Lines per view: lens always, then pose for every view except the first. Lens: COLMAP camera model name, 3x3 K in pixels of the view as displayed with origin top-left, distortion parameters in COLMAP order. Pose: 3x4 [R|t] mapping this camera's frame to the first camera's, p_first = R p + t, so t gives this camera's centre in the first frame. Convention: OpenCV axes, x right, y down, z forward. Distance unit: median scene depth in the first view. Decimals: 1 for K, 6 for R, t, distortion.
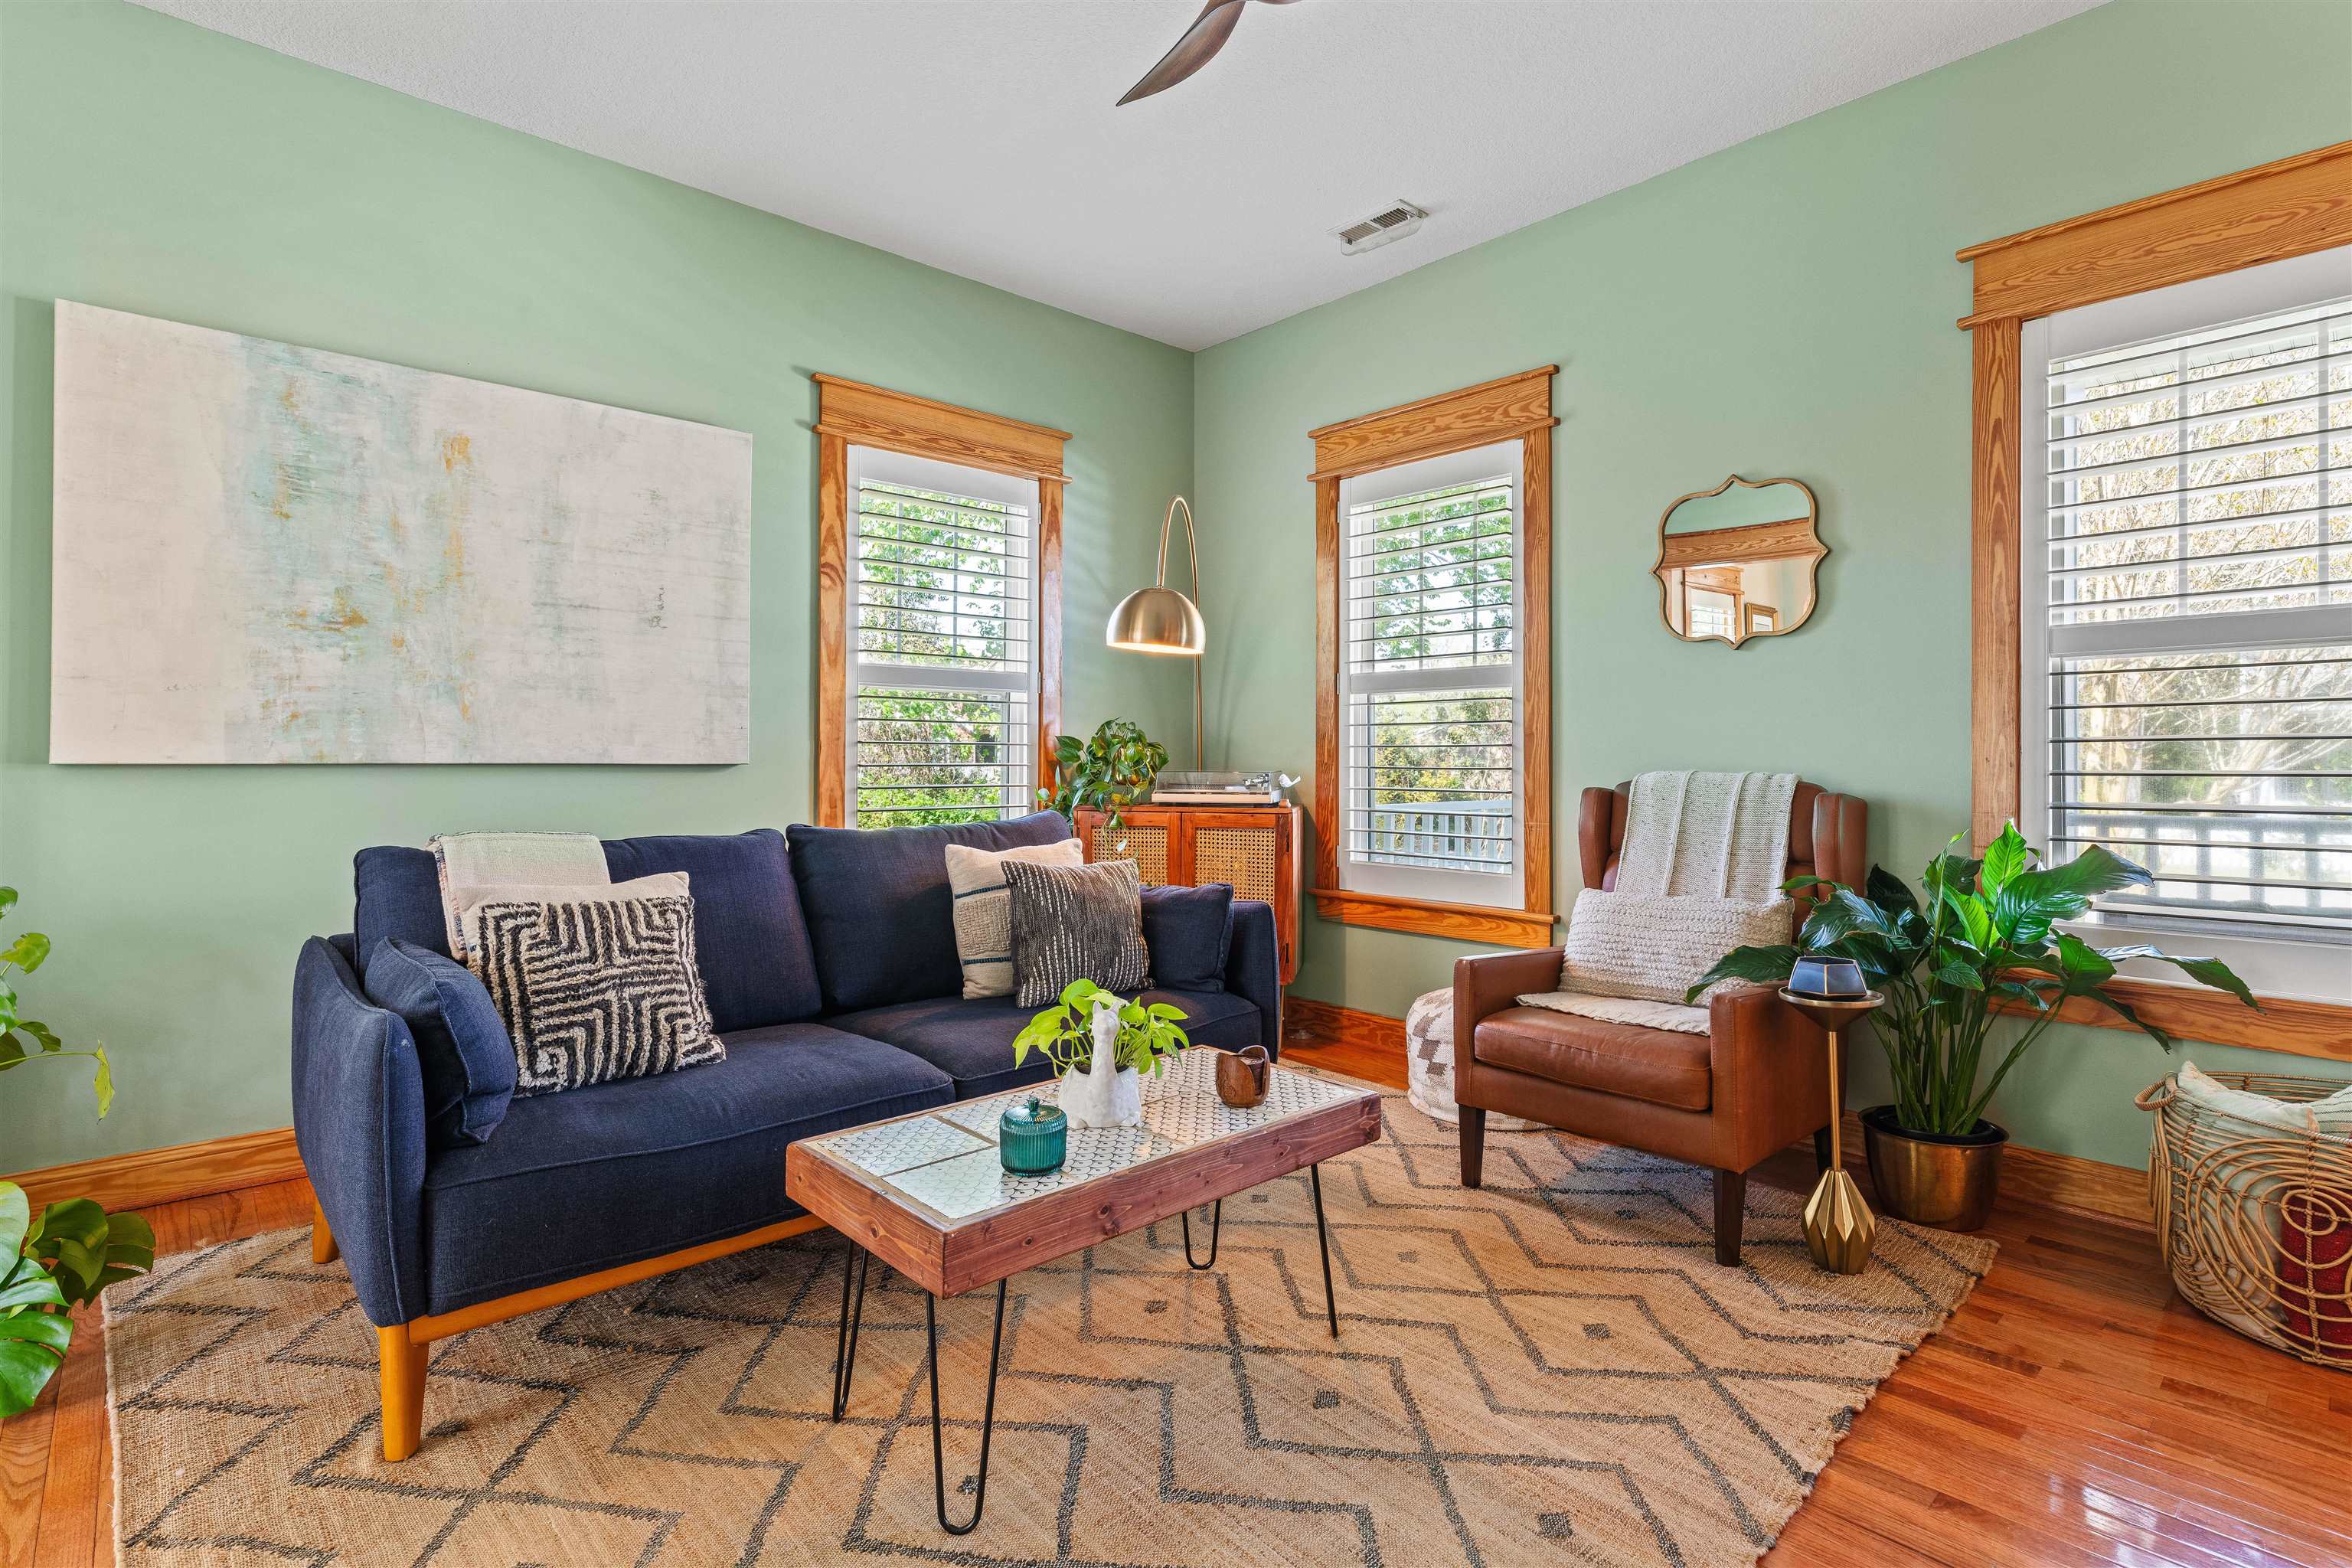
lens RADIAL K [[1142.7, 0, 1172.8], [0, 1142.7, 766.4], [0, 0, 1]] dist [0.003370, -0.000854]
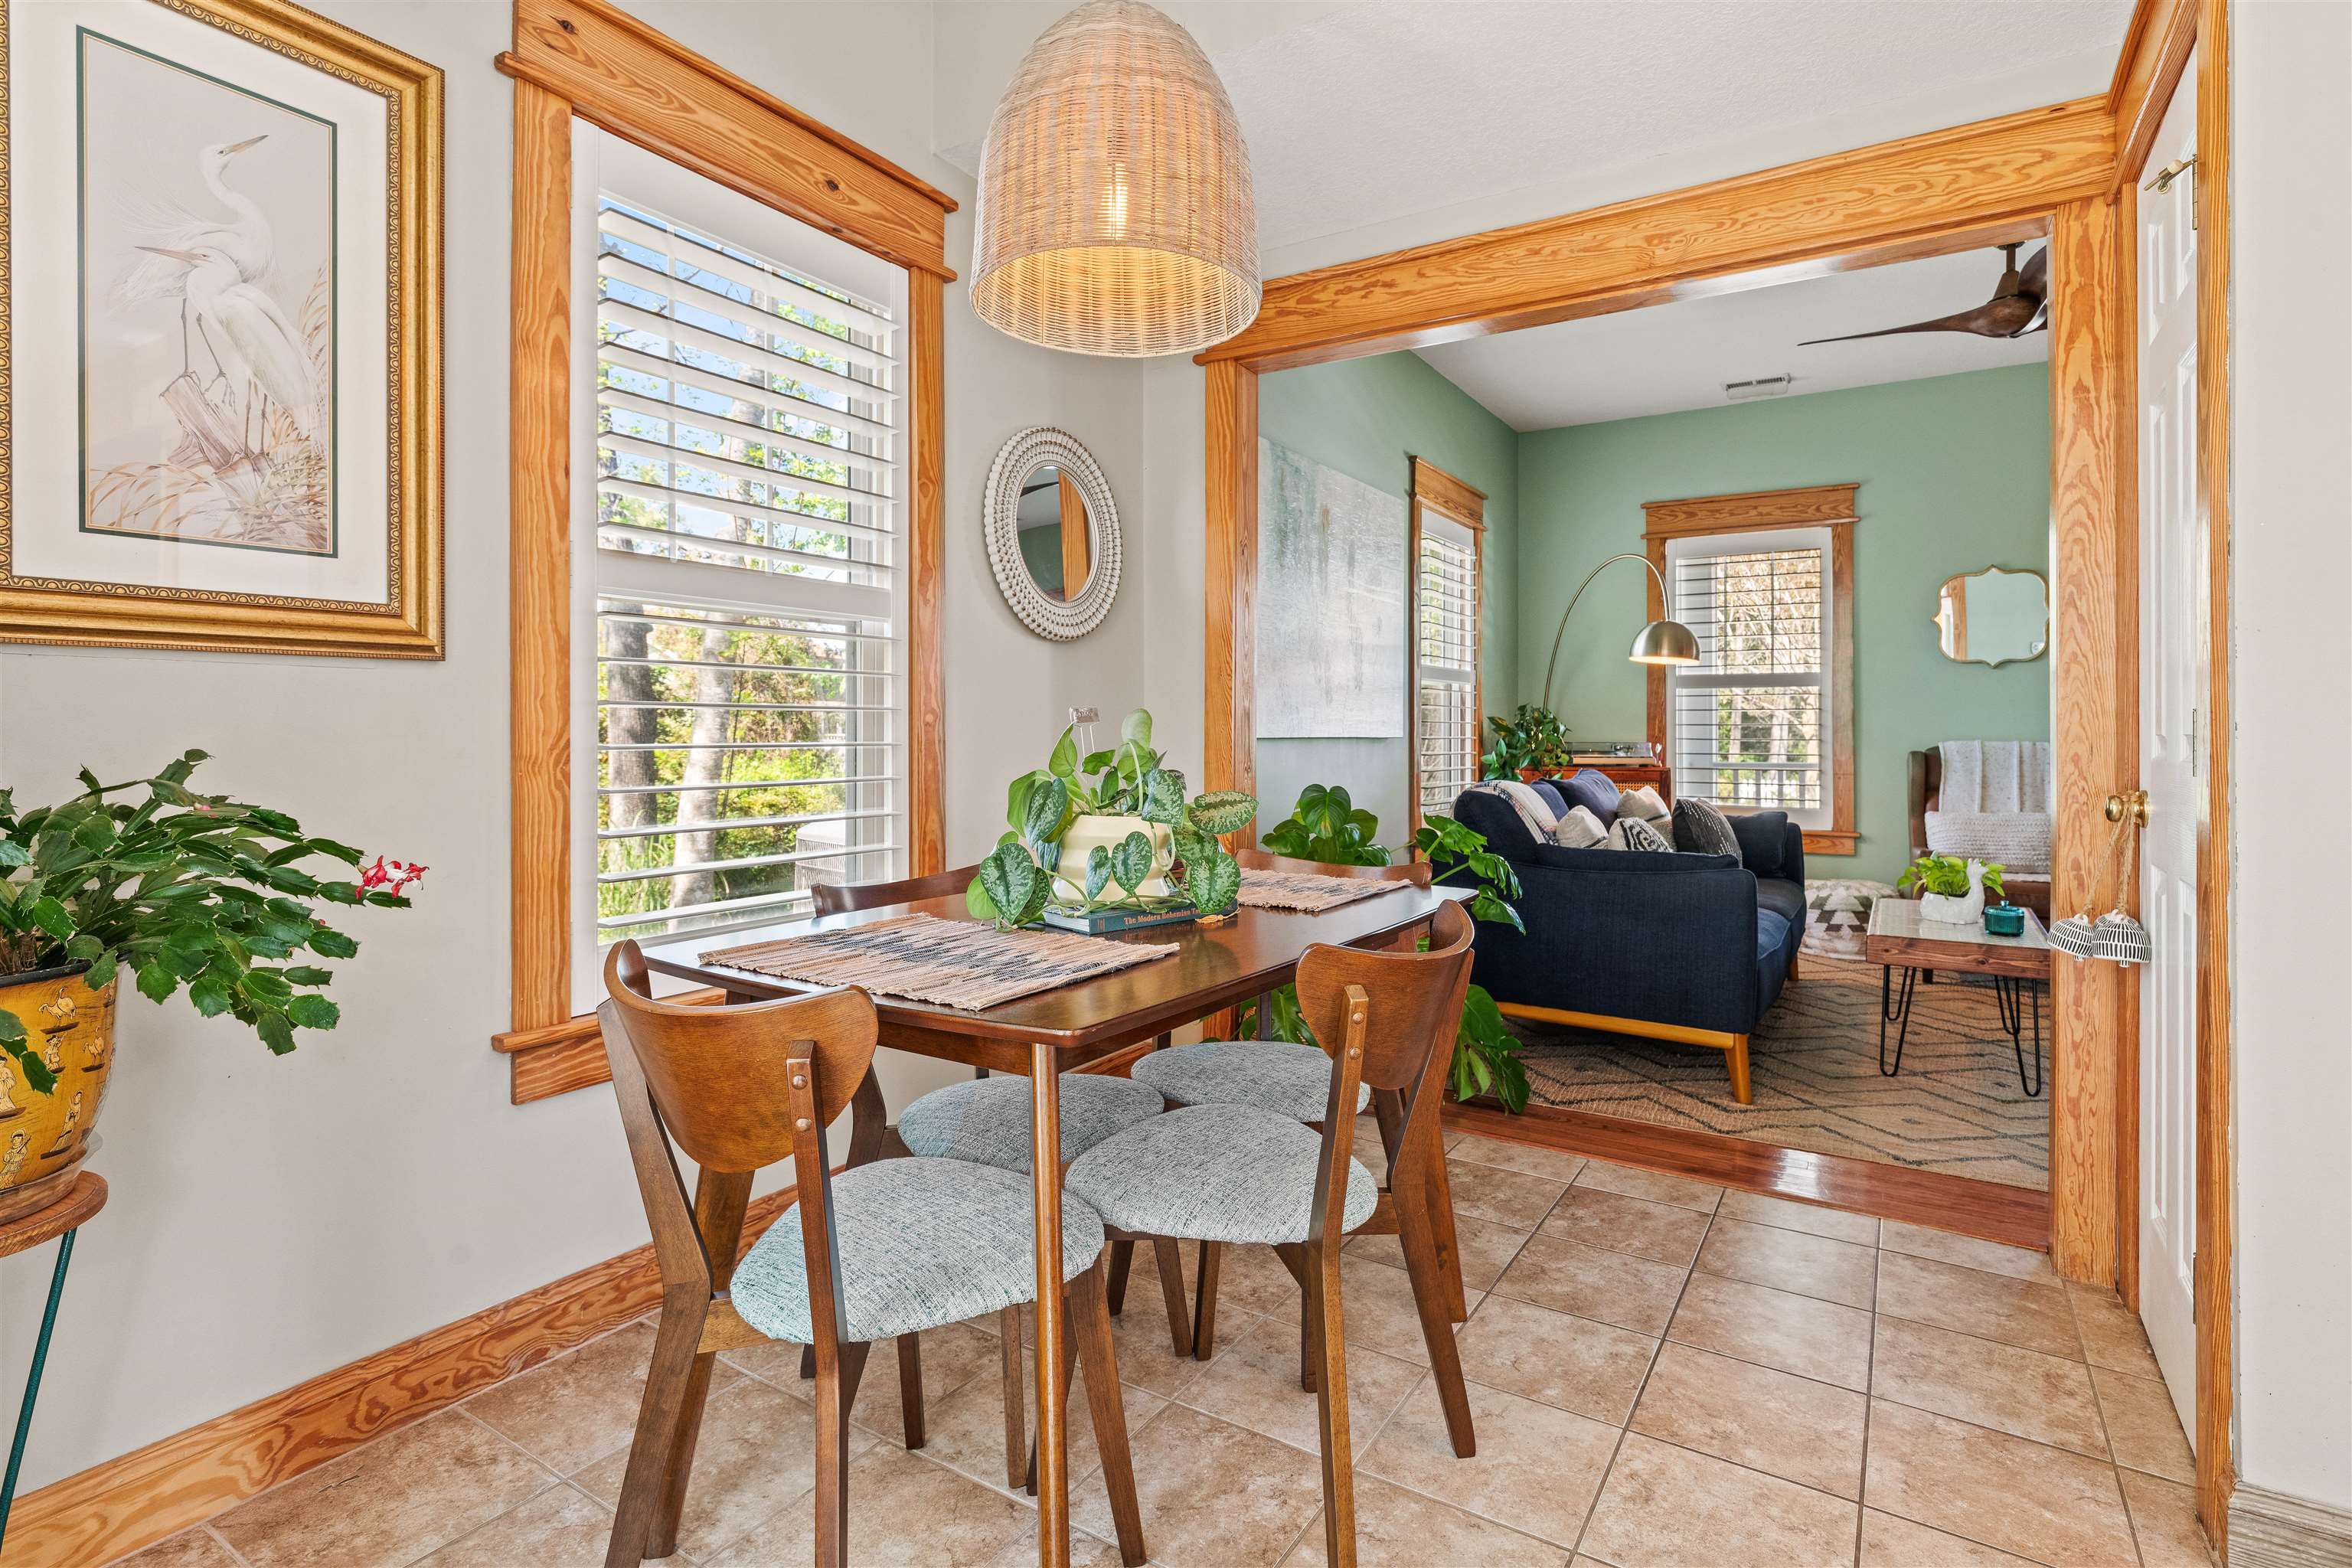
lens RADIAL K [[1142.7, 0, 1190.9], [0, 1142.7, 736.0], [0, 0, 1]] dist [0.003370, -0.000854]
pose [[0.963292, -0.001125, 0.268453, -1.036035], [0.001097, 0.999999, 0.000255, -0.004210], [-0.268453, 0.000049, 0.963293, -0.290319]]
